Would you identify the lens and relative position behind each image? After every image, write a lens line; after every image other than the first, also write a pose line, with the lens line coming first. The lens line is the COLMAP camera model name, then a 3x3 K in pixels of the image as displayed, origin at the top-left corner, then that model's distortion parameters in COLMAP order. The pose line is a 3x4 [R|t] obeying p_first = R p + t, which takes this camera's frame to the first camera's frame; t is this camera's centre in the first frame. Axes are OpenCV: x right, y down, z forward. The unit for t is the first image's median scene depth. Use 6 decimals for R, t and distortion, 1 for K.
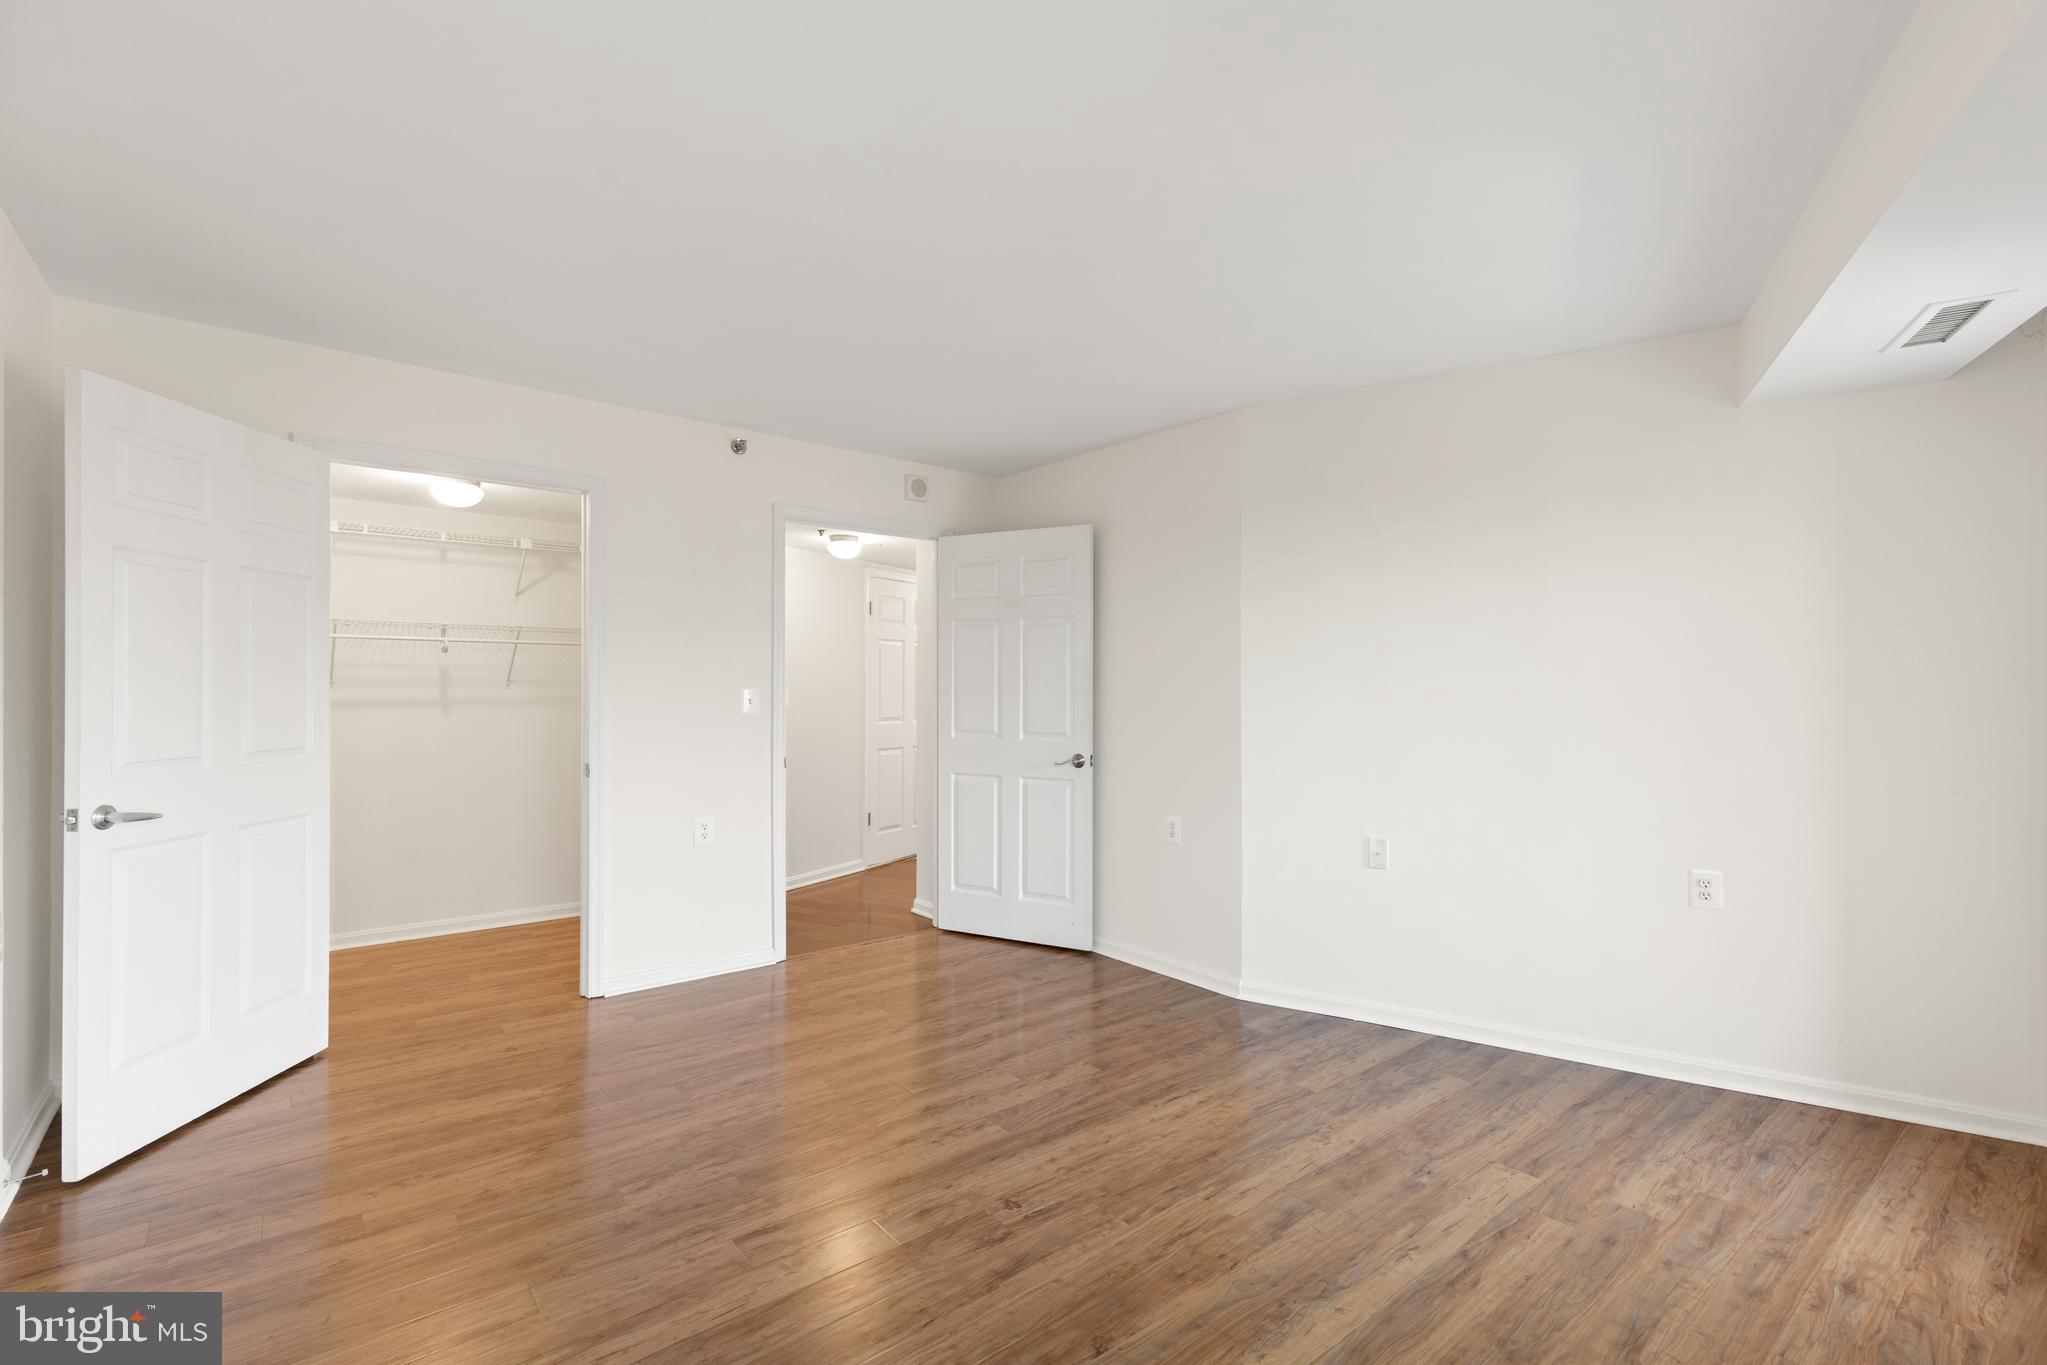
lens RADIAL K [[915.6, 0, 1023.5], [0, 915.6, 682.5], [0, 0, 1]] dist [-0.000905, -0.000210]
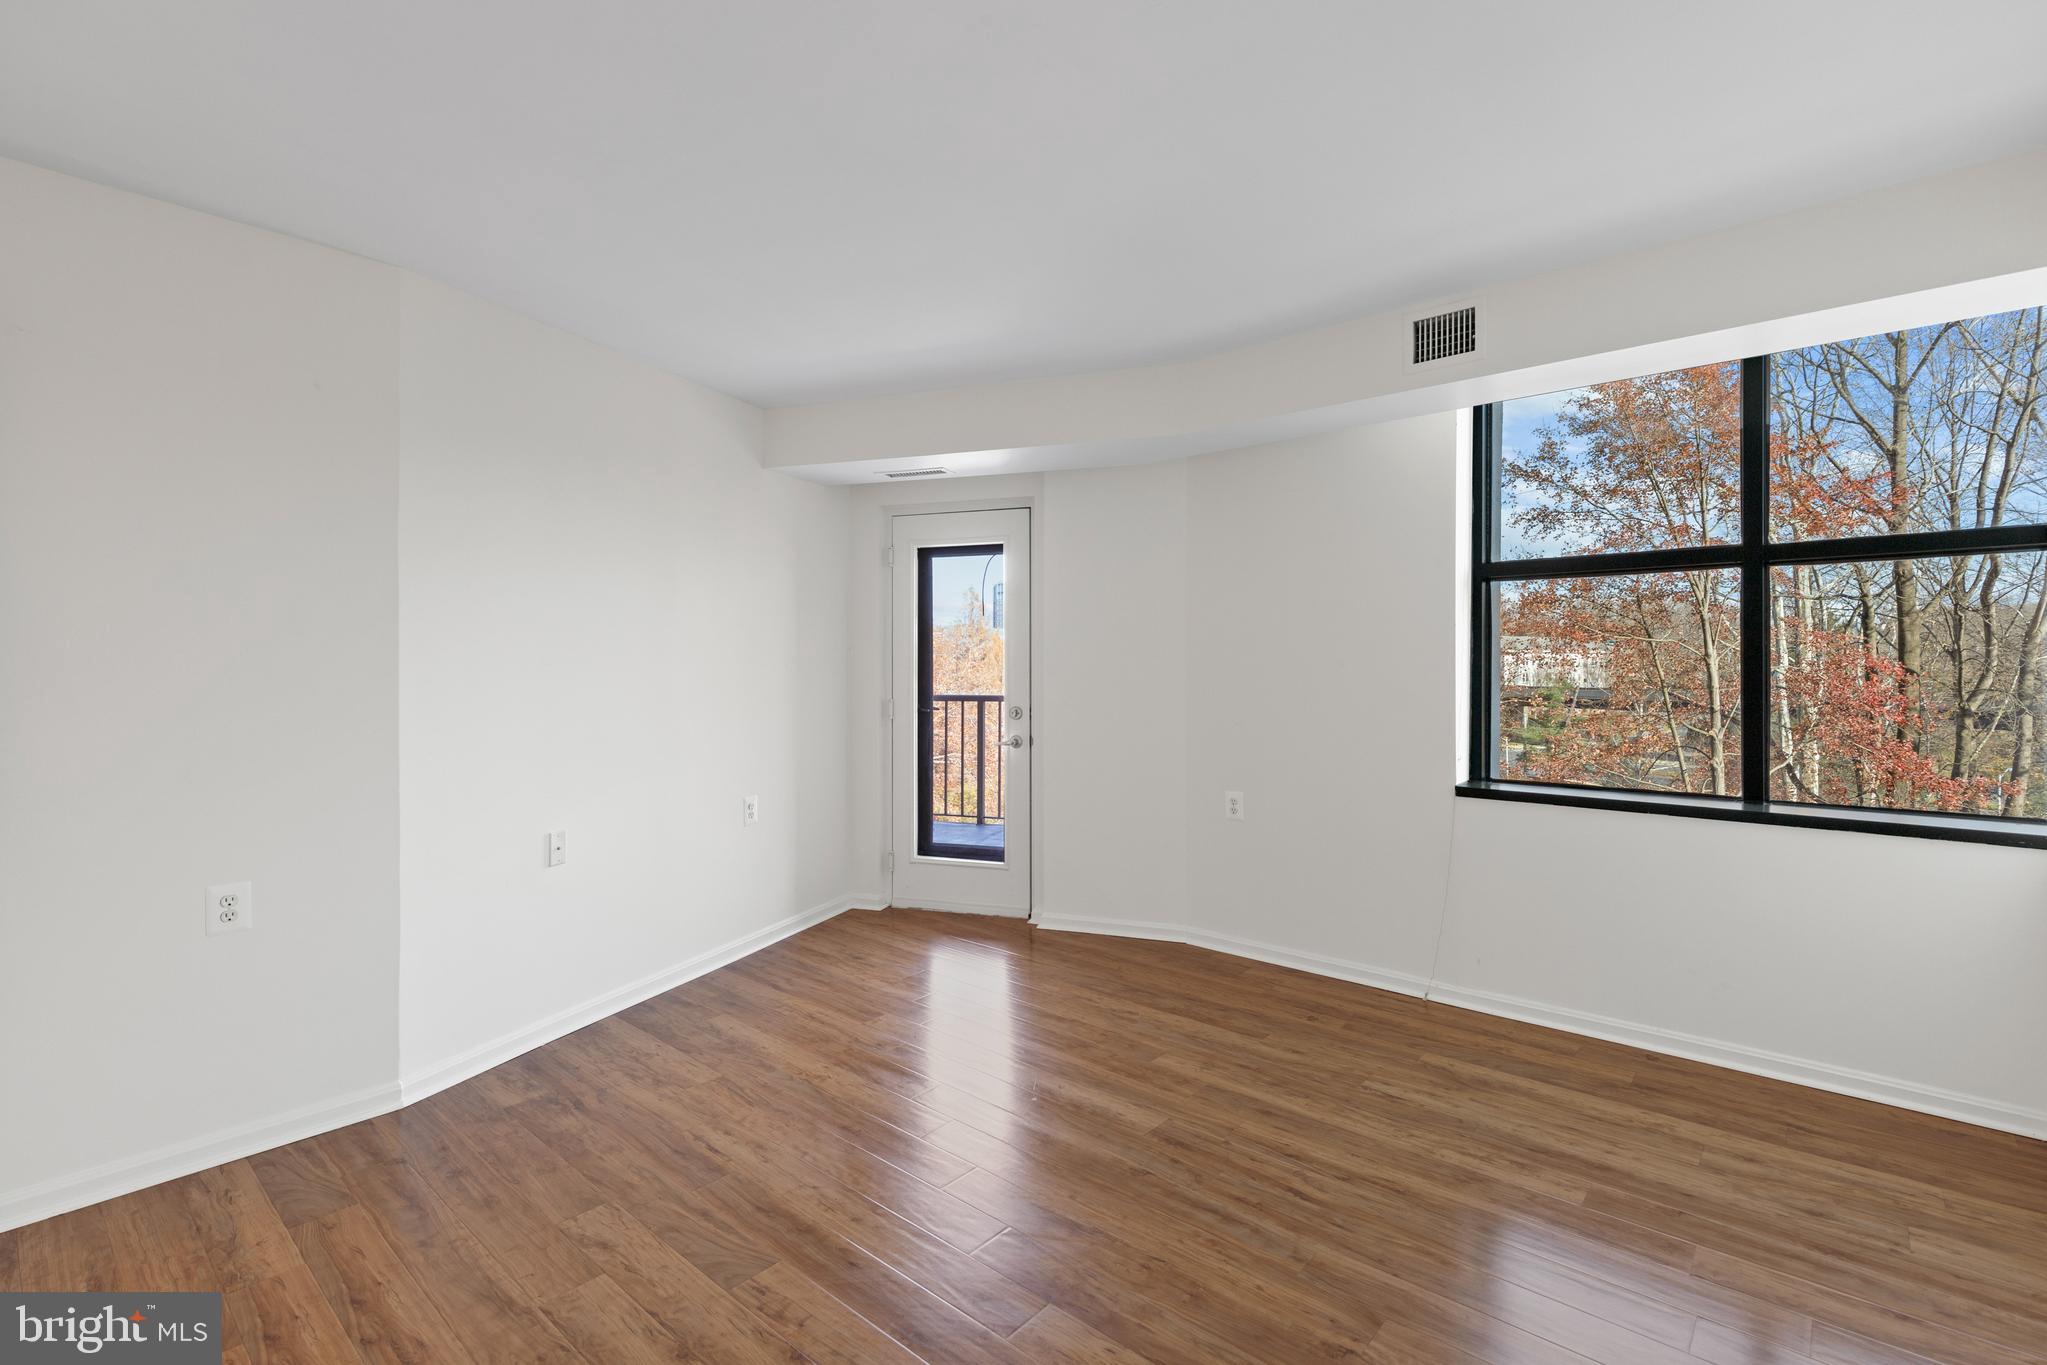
lens RADIAL K [[956.1, 0, 1026.6], [0, 956.1, 657.2], [0, 0, 1]] dist [0.000587, 0.000054]
pose [[-0.176669, 0.003755, 0.984263, -0.732243], [-0.001475, 0.999991, -0.004080, 0.003544], [-0.984269, -0.002173, -0.176662, 0.844166]]
